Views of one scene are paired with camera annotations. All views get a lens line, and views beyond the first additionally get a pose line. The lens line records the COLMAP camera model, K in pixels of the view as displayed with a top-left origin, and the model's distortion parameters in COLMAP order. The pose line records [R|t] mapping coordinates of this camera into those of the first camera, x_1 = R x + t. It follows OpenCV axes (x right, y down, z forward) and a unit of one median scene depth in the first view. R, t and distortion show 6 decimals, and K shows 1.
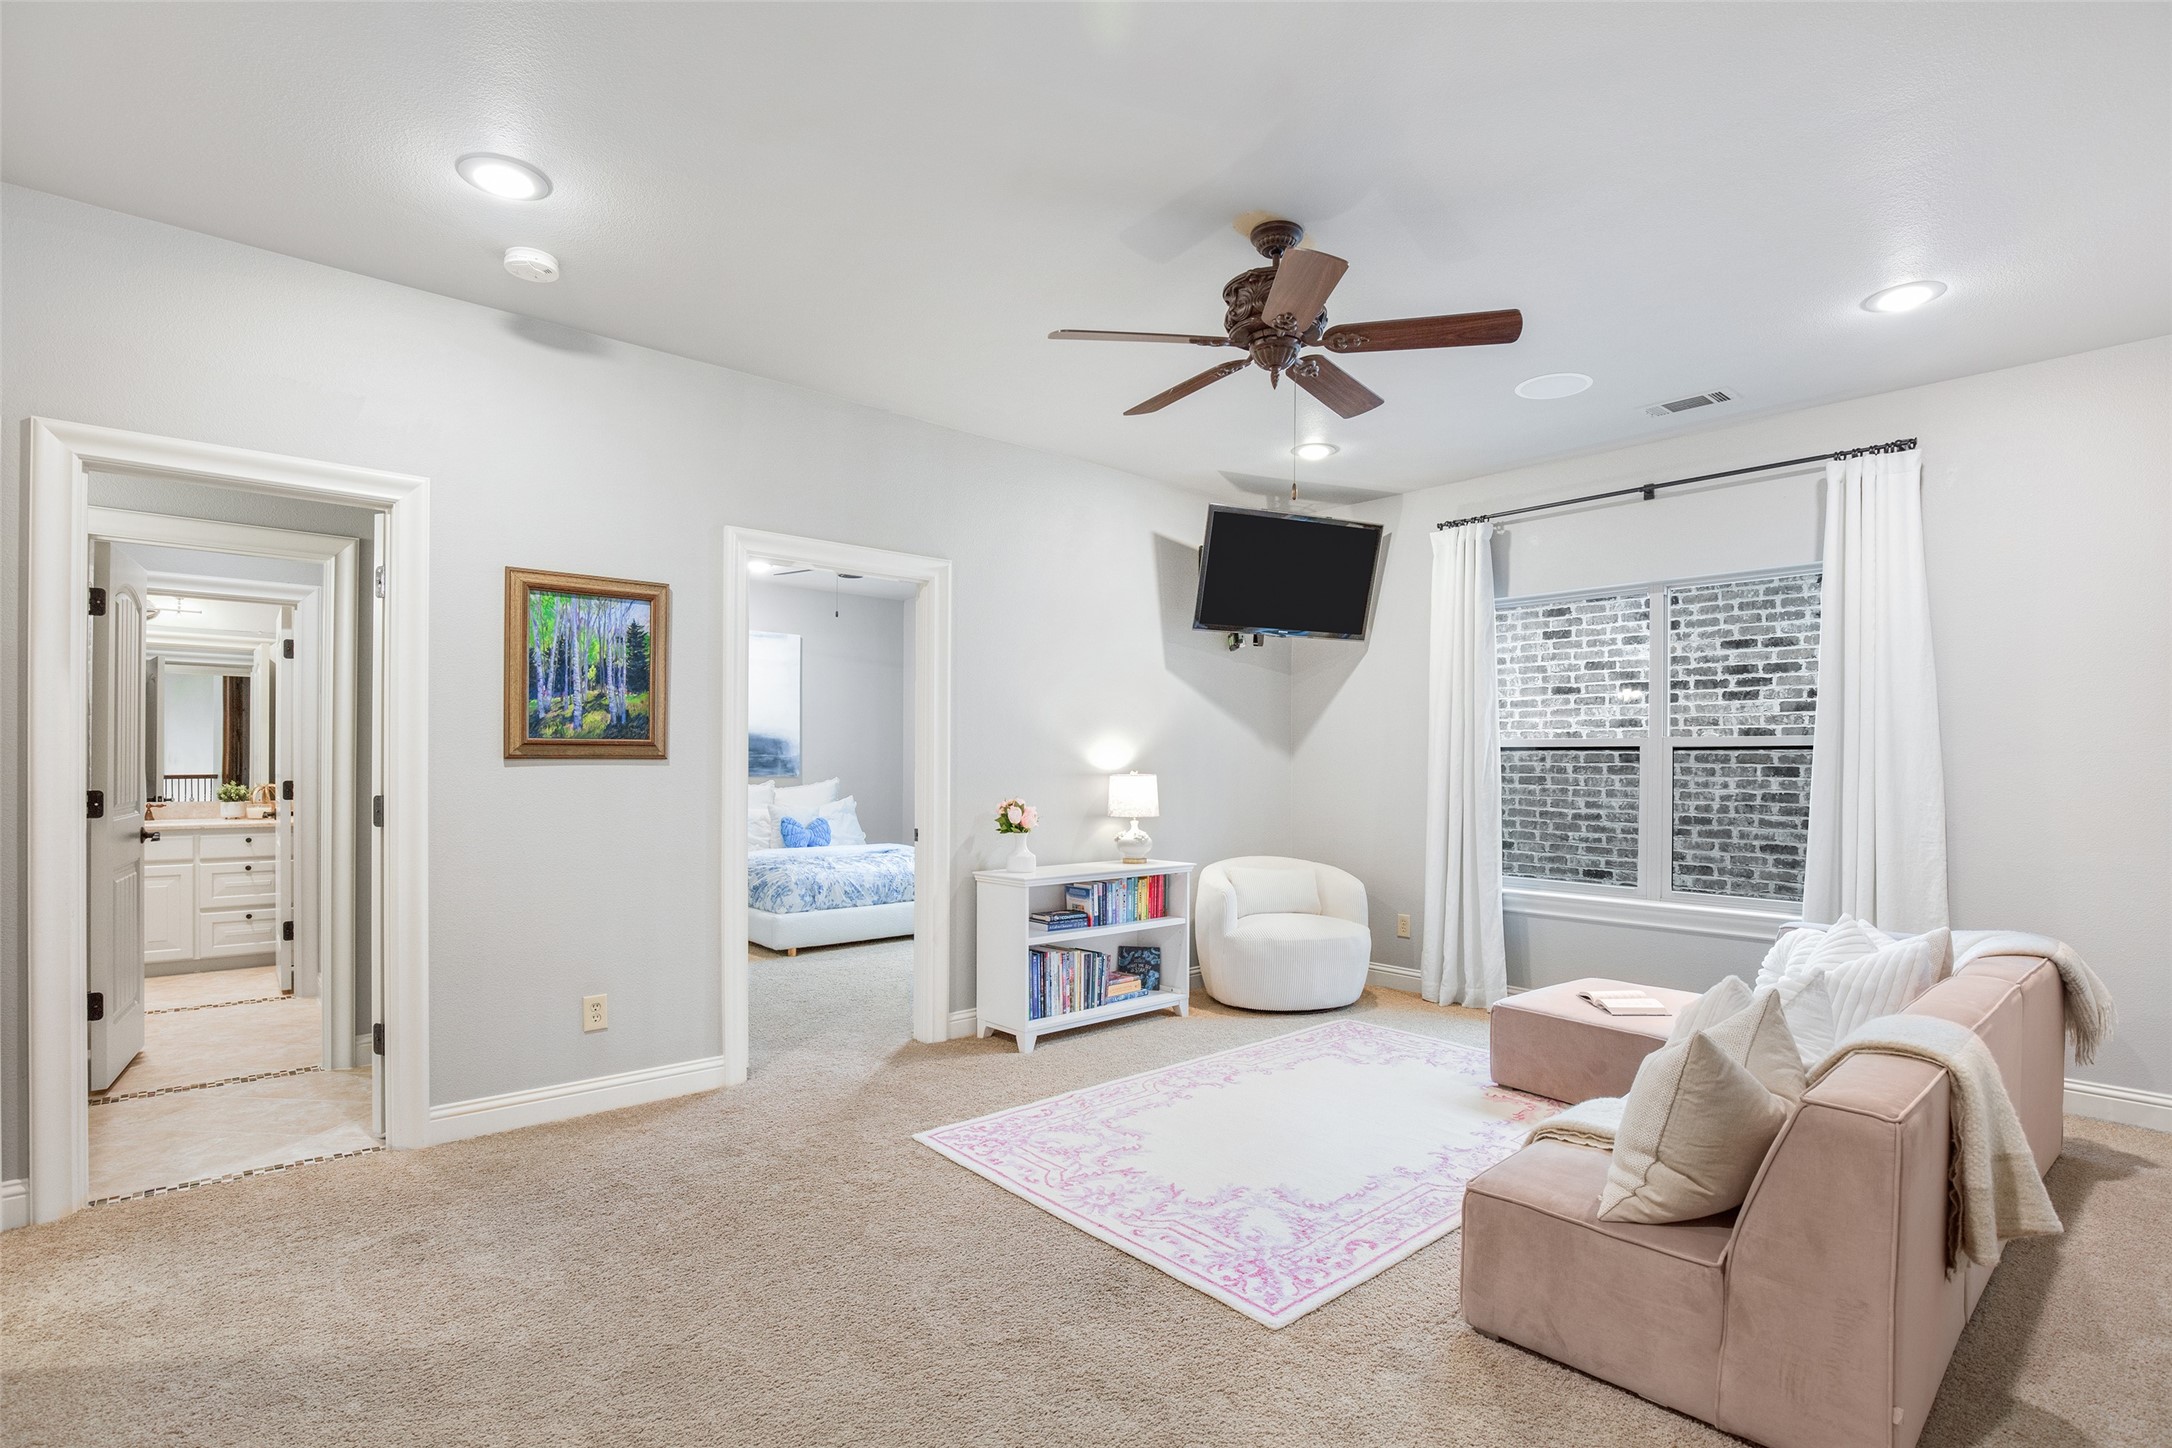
lens RADIAL K [[1020.1, 0, 1090.3], [0, 1020.1, 761.3], [0, 0, 1]] dist [-0.006576, -0.000348]
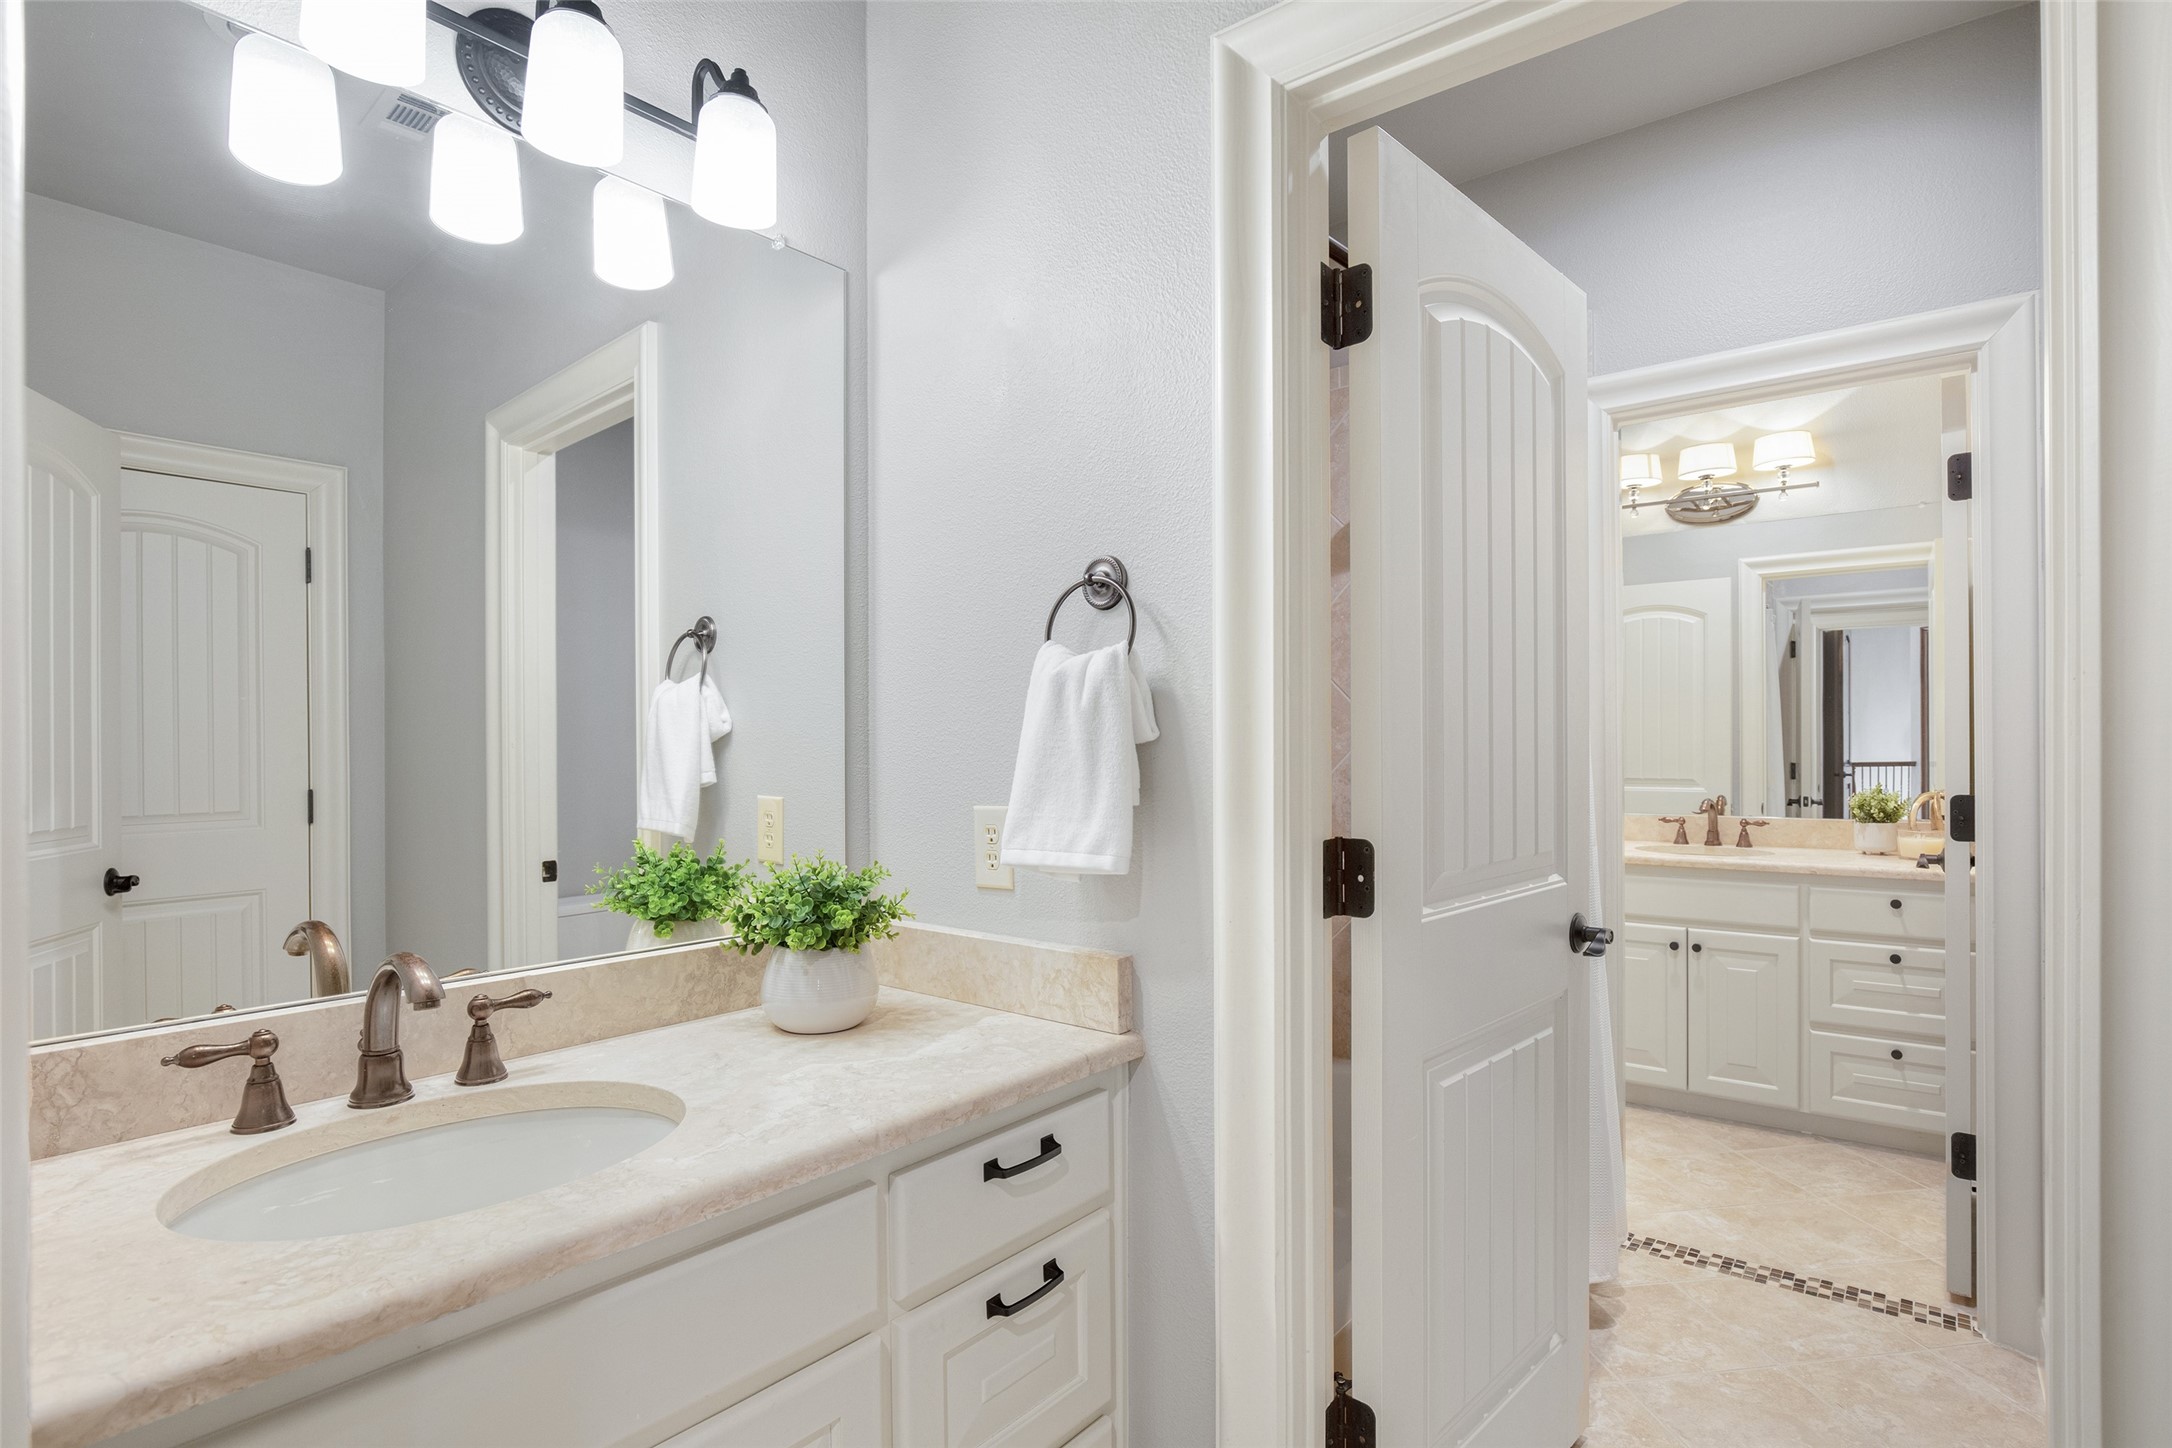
lens RADIAL K [[1097.8, 0, 1086.3], [0, 1097.8, 738.6], [0, 0, 1]] dist [-0.015048, 0.000021]
pose [[0.198882, -0.008931, -0.979983, -0.197128], [0.002497, 0.999960, -0.008607, -0.000450], [0.980020, -0.000735, 0.198897, 0.259755]]
